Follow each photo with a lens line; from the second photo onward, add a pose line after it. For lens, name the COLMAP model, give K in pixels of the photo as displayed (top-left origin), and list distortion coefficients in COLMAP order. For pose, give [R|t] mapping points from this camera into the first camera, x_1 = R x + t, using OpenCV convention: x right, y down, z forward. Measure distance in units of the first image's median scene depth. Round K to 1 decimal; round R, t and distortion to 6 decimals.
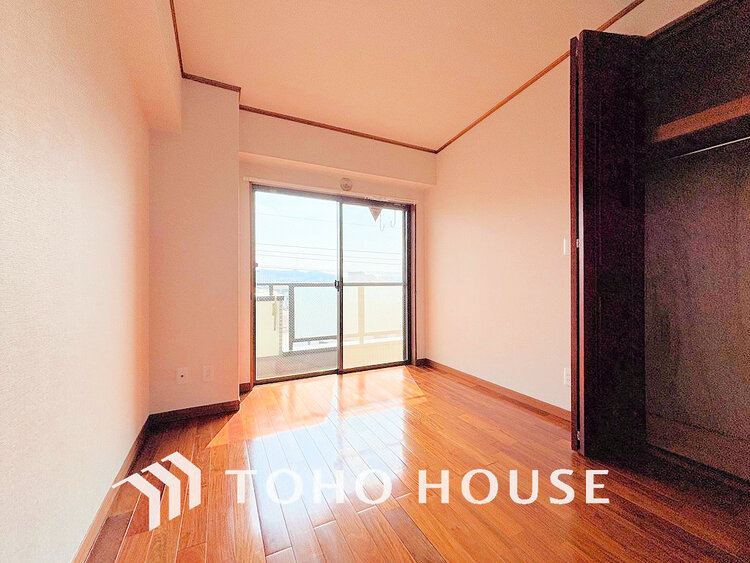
lens RADIAL K [[305.1, 0, 371.3], [0, 305.1, 280.3], [0, 0, 1]] dist [0.001315, -0.000027]
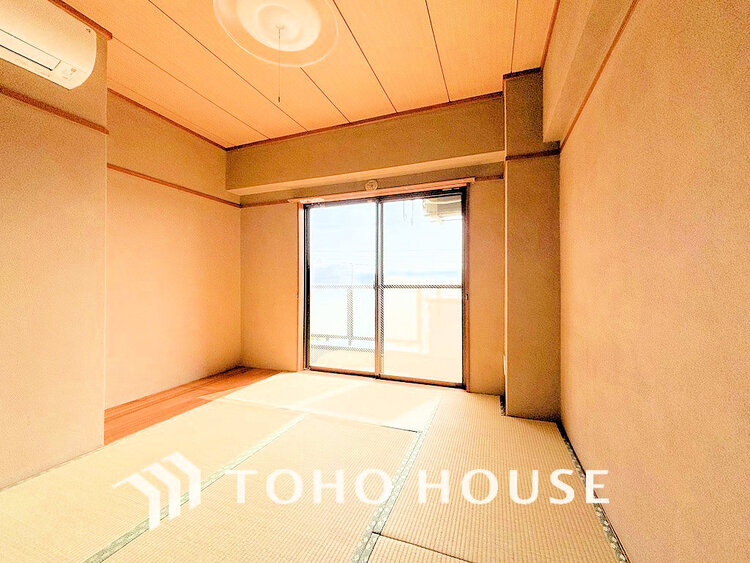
lens RADIAL K [[305.1, 0, 371.3], [0, 305.1, 280.3], [0, 0, 1]] dist [0.001315, -0.000027]
pose [[0.670347, -0.004996, -0.742031, 0.595920], [-0.002922, 0.999952, -0.009372, 0.004986], [0.742042, 0.008451, 0.670300, 0.325933]]
